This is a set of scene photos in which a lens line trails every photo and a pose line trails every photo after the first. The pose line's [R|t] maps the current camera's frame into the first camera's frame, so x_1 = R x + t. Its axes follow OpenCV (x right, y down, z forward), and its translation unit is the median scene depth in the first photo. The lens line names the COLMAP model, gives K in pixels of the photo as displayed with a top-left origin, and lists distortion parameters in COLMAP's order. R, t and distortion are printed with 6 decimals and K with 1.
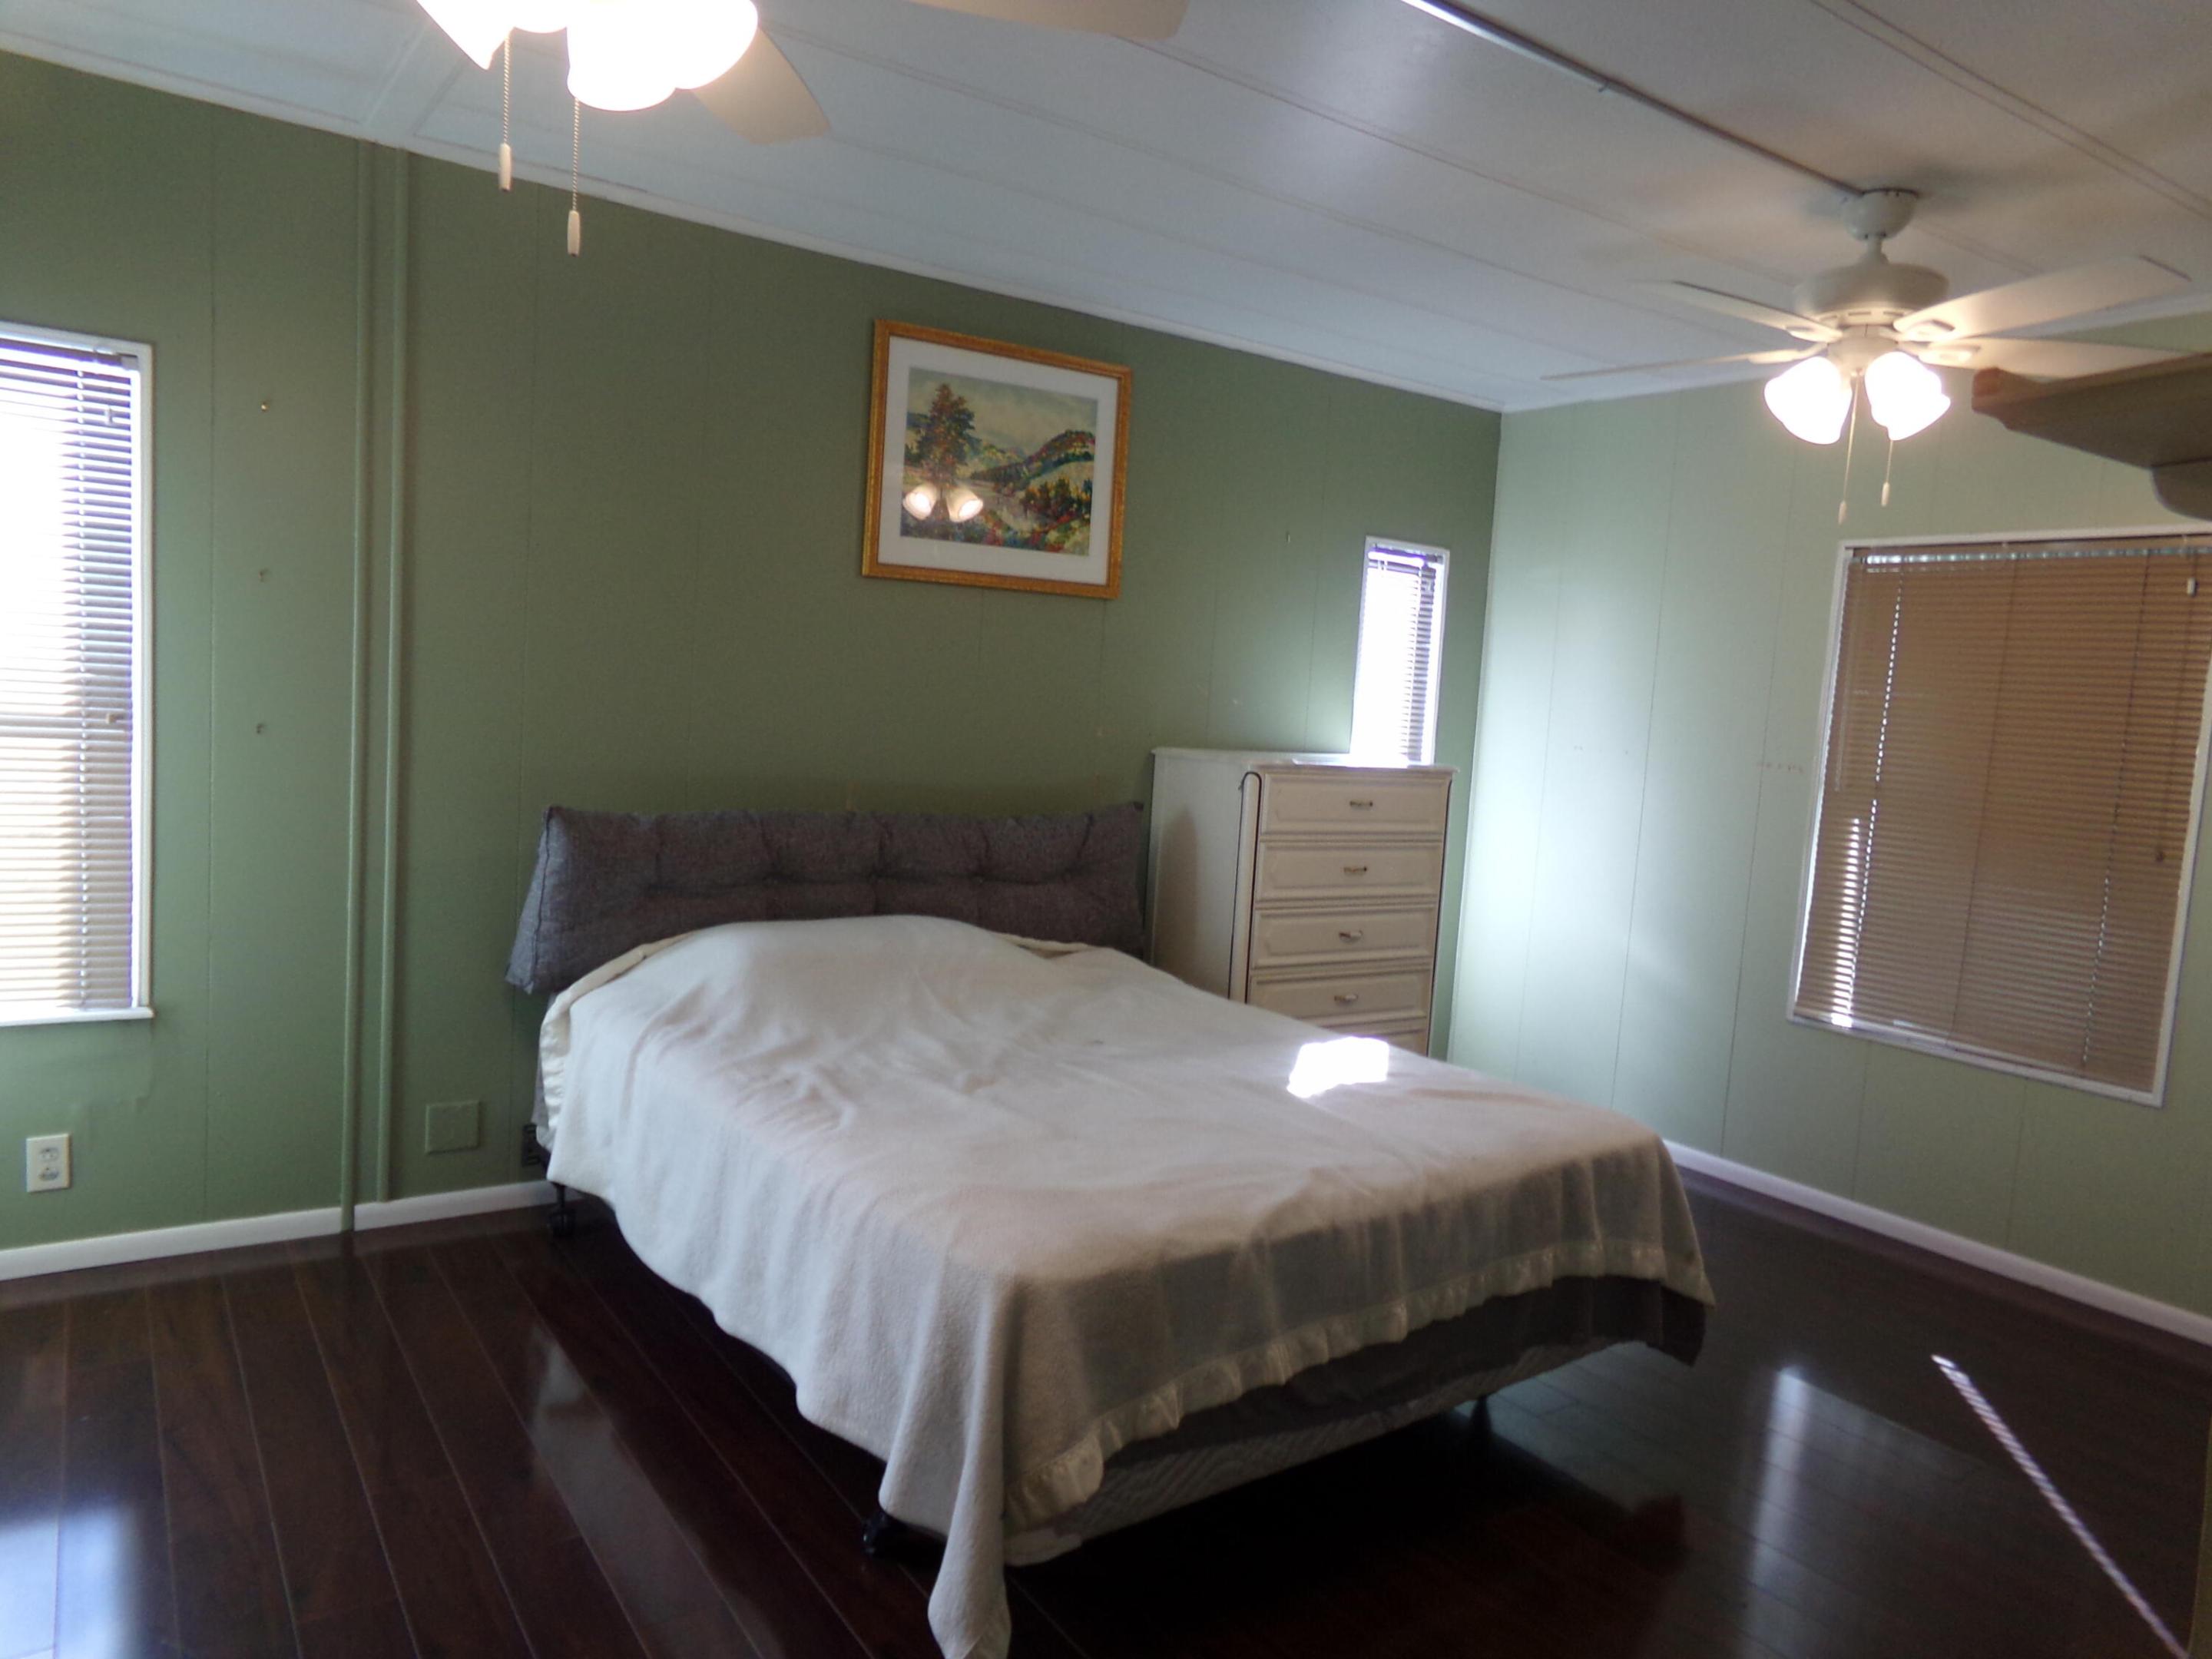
lens RADIAL K [[1524.9, 0, 1106.0], [0, 1524.9, 829.5], [0, 0, 1]] dist [-0.079141, 0.128398]
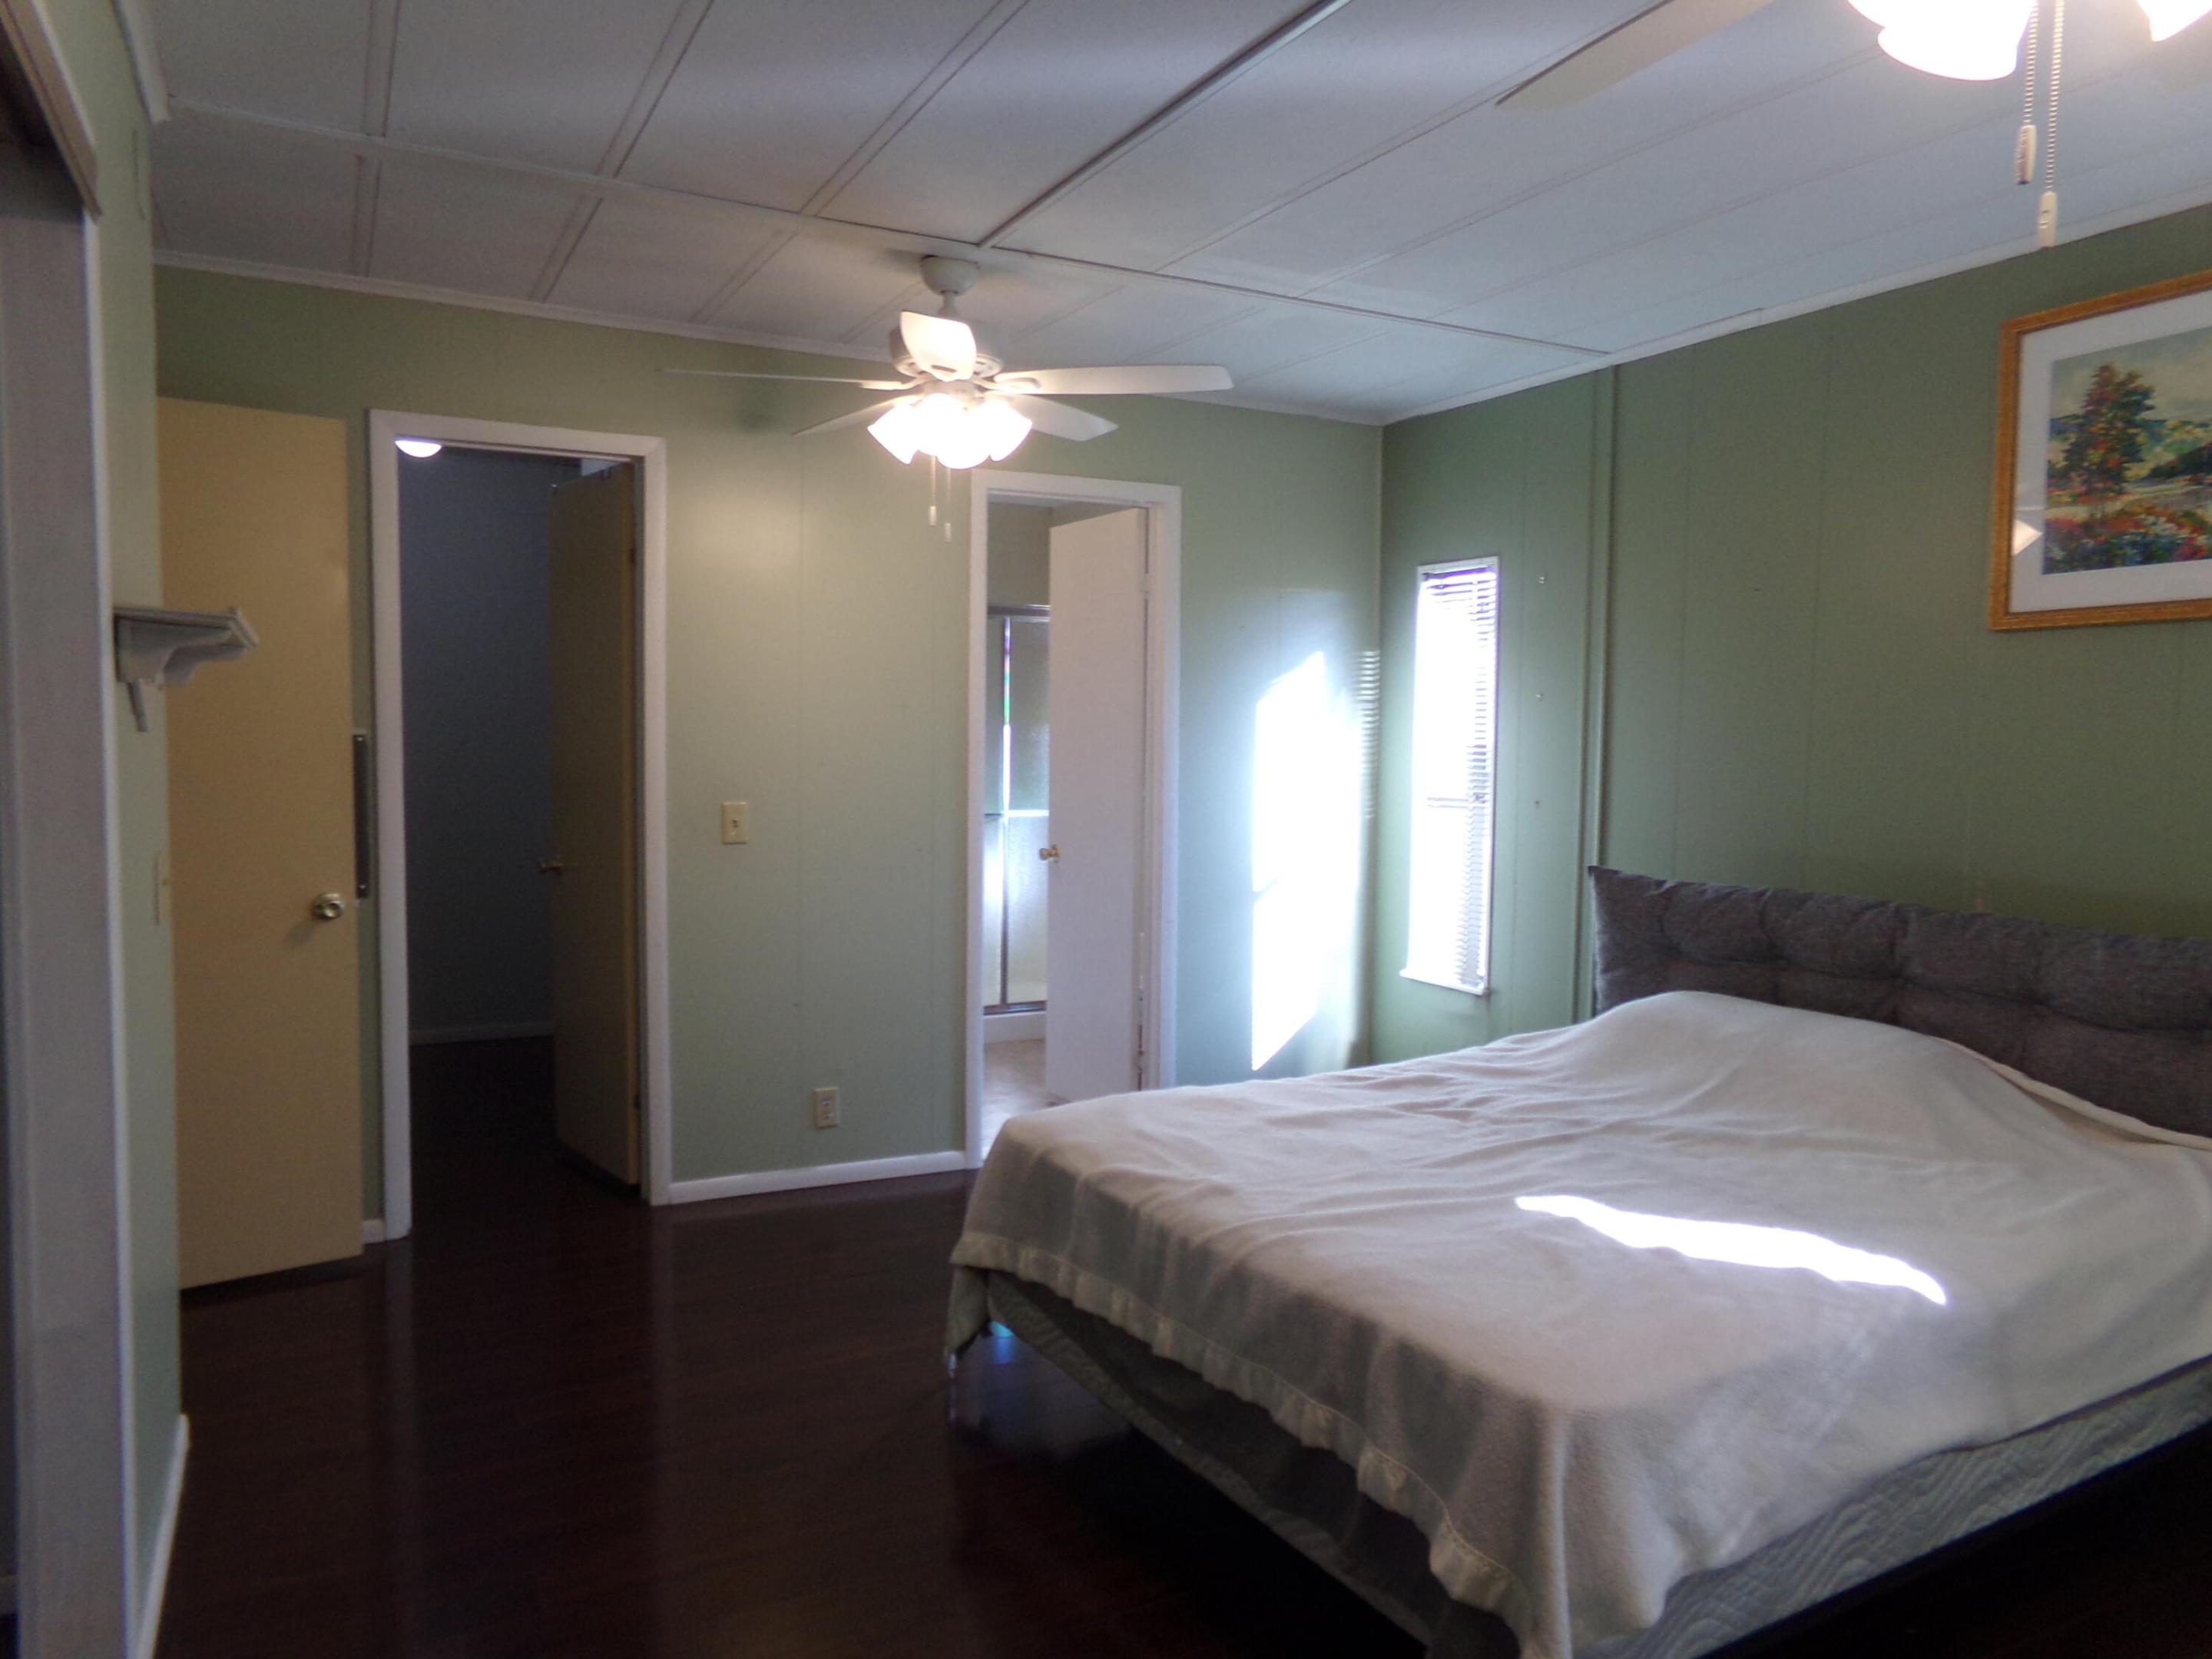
lens RADIAL K [[1438.4, 0, 1105.7], [0, 1438.4, 881.5], [0, 0, 1]] dist [0.002460, 0.000488]
pose [[-0.097951, 0.041453, -0.994327, 0.685346], [-0.111625, 0.992370, 0.052368, -0.016565], [0.988911, 0.116121, -0.092577, 0.604026]]
